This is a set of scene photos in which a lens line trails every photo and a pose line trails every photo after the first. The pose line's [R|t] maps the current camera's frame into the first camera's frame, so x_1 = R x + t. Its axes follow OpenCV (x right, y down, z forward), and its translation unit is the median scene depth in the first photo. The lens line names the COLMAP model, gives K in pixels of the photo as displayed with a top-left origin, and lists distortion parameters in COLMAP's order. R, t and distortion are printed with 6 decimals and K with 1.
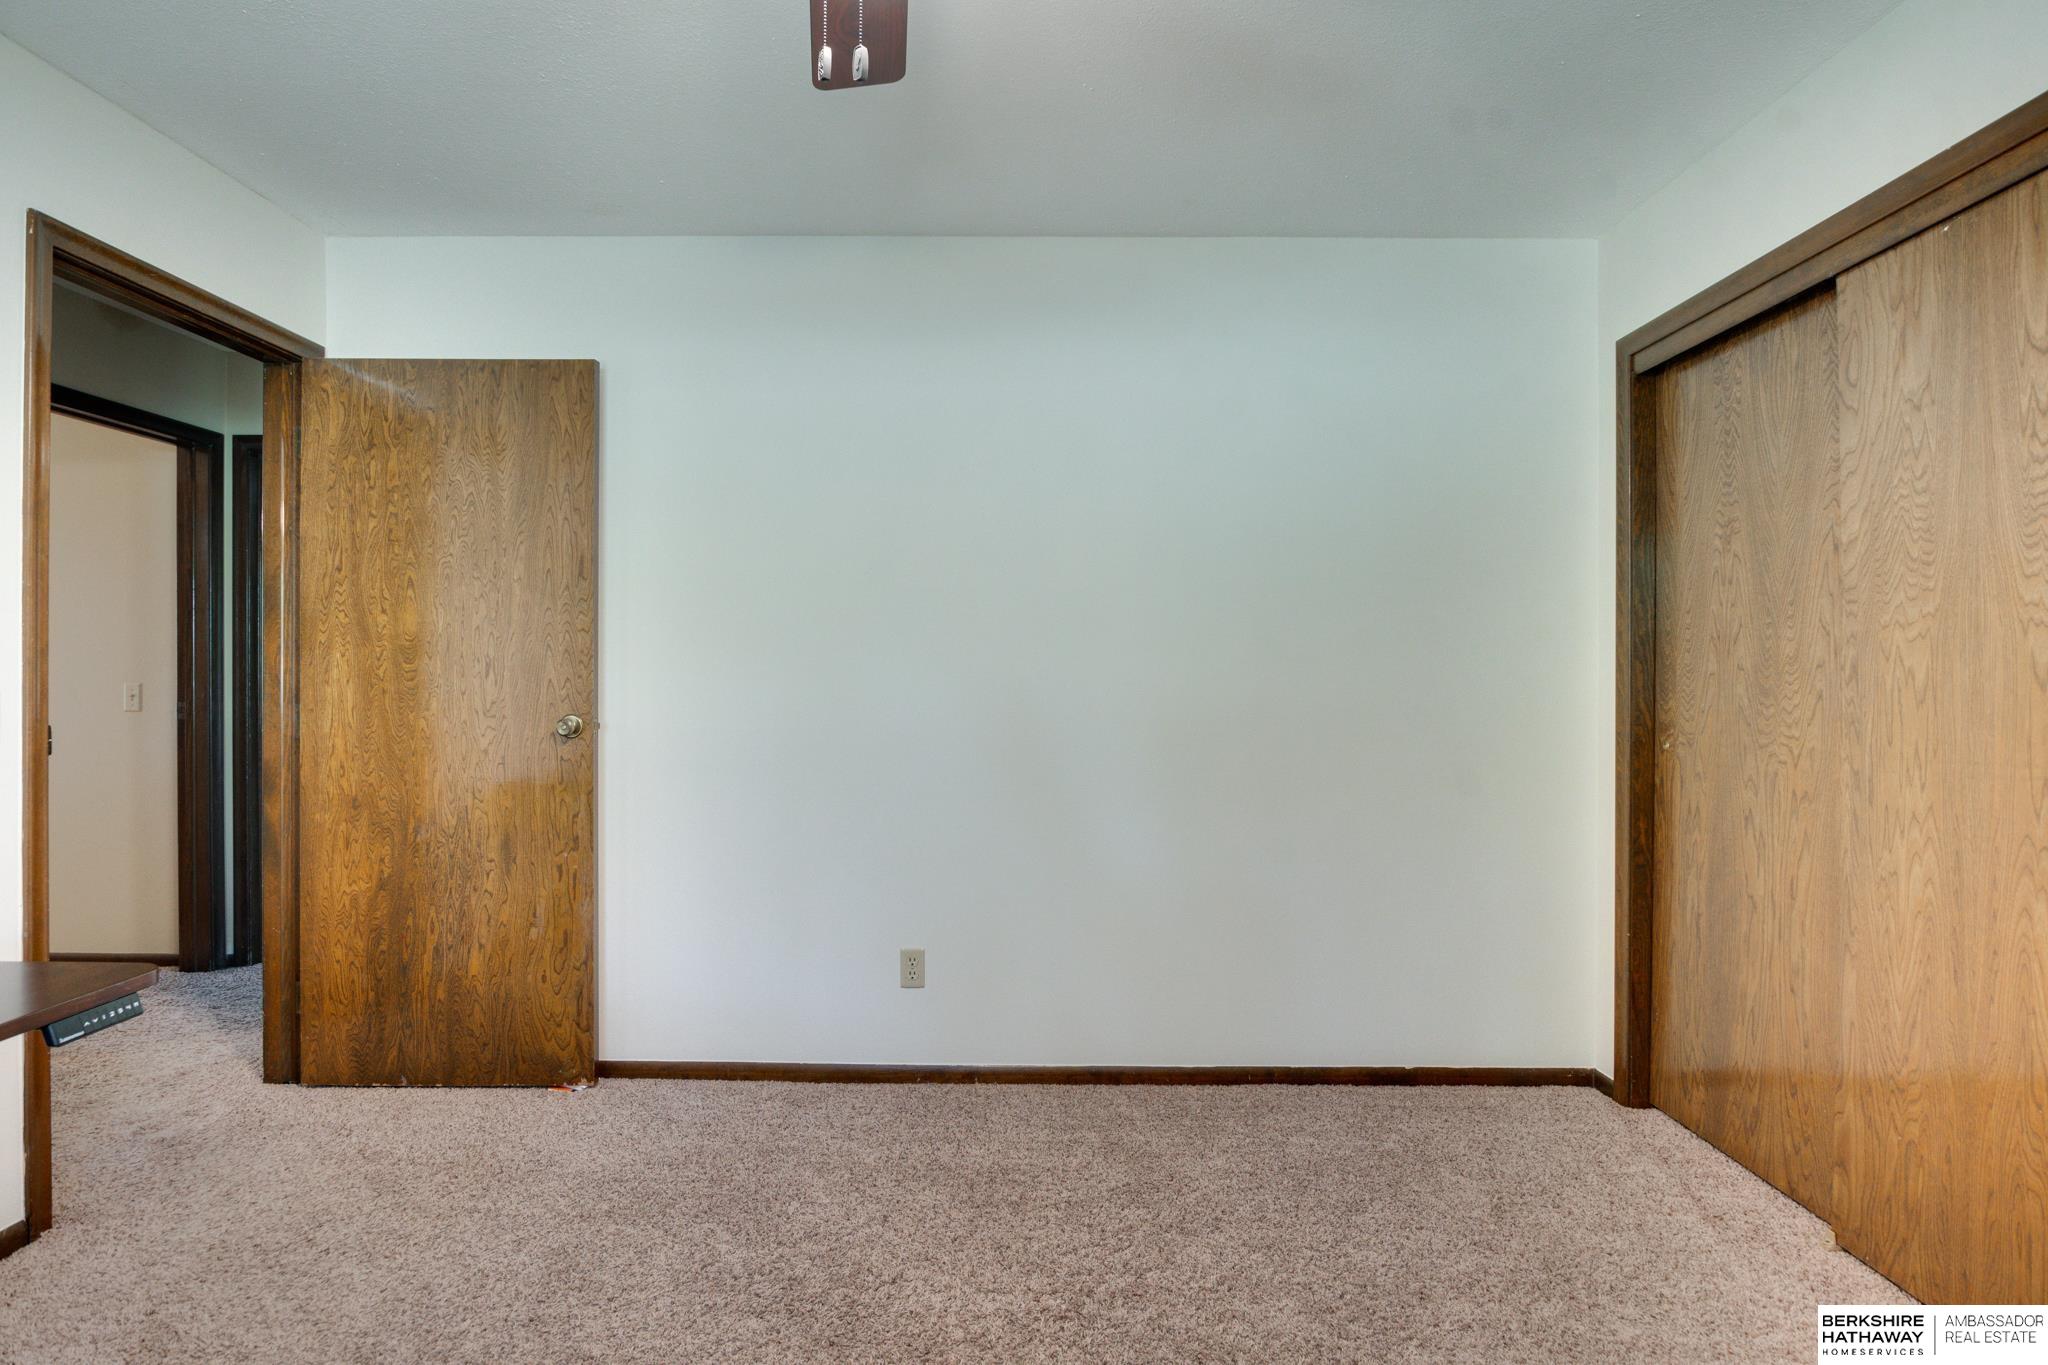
lens RADIAL K [[1122.0, 0, 1024.0], [0, 1122.0, 682.5], [0, 0, 1]] dist [0.001073, 0.000611]
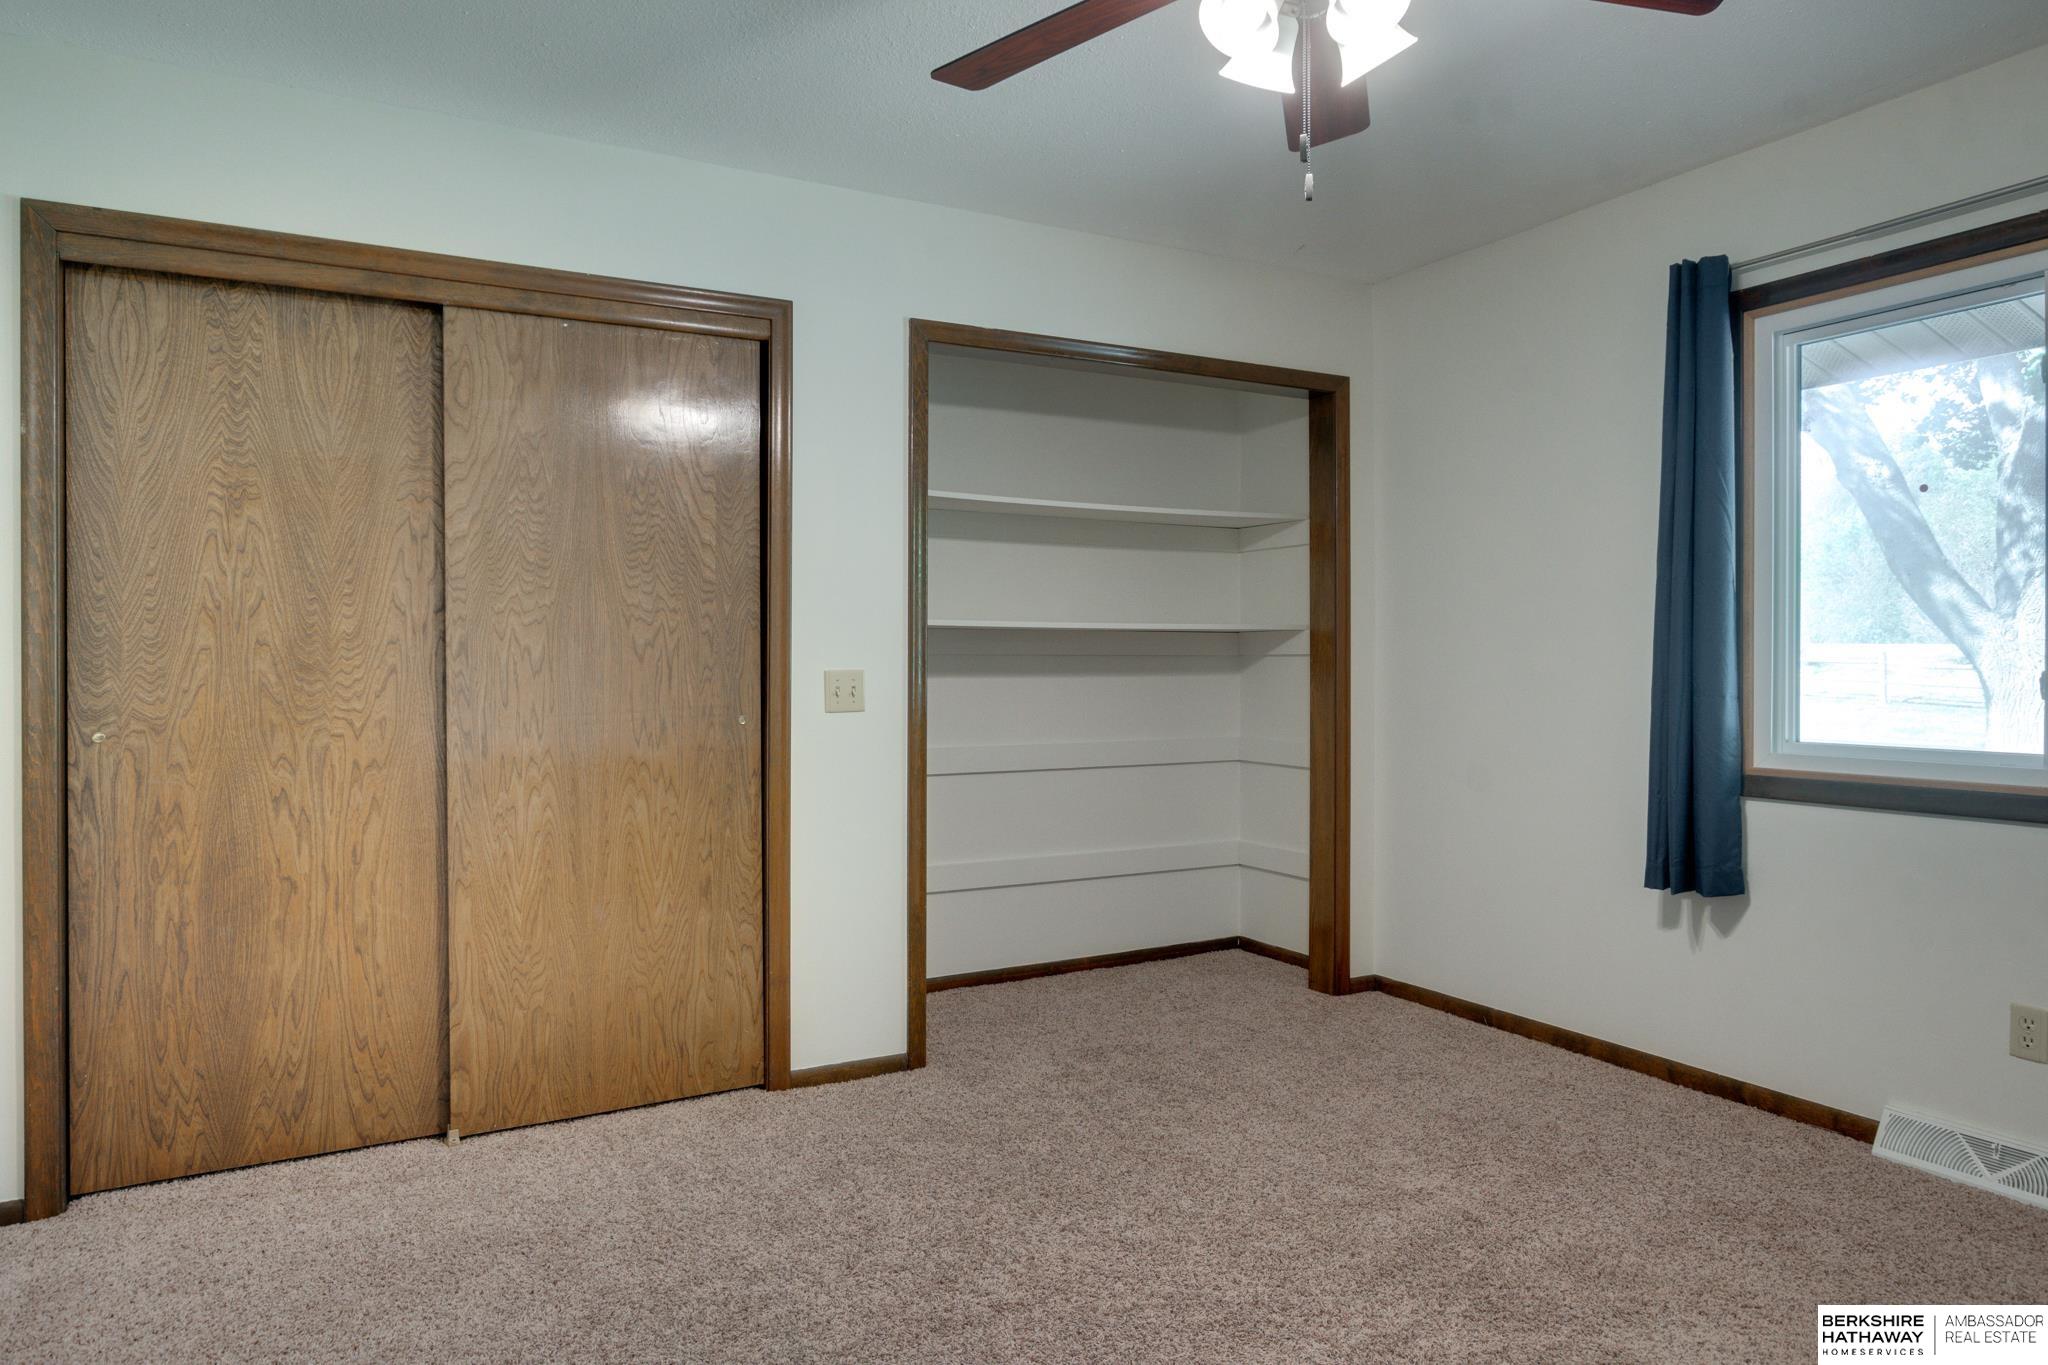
lens RADIAL K [[1342.7, 0, 1024.0], [0, 1342.7, 682.5], [0, 0, 1]] dist [0.056559, 0.000166]
pose [[-0.475826, -0.016487, 0.879385, -0.801025], [0.004678, 0.999763, 0.021275, -0.001321], [-0.879527, 0.014237, -0.475636, 1.155288]]
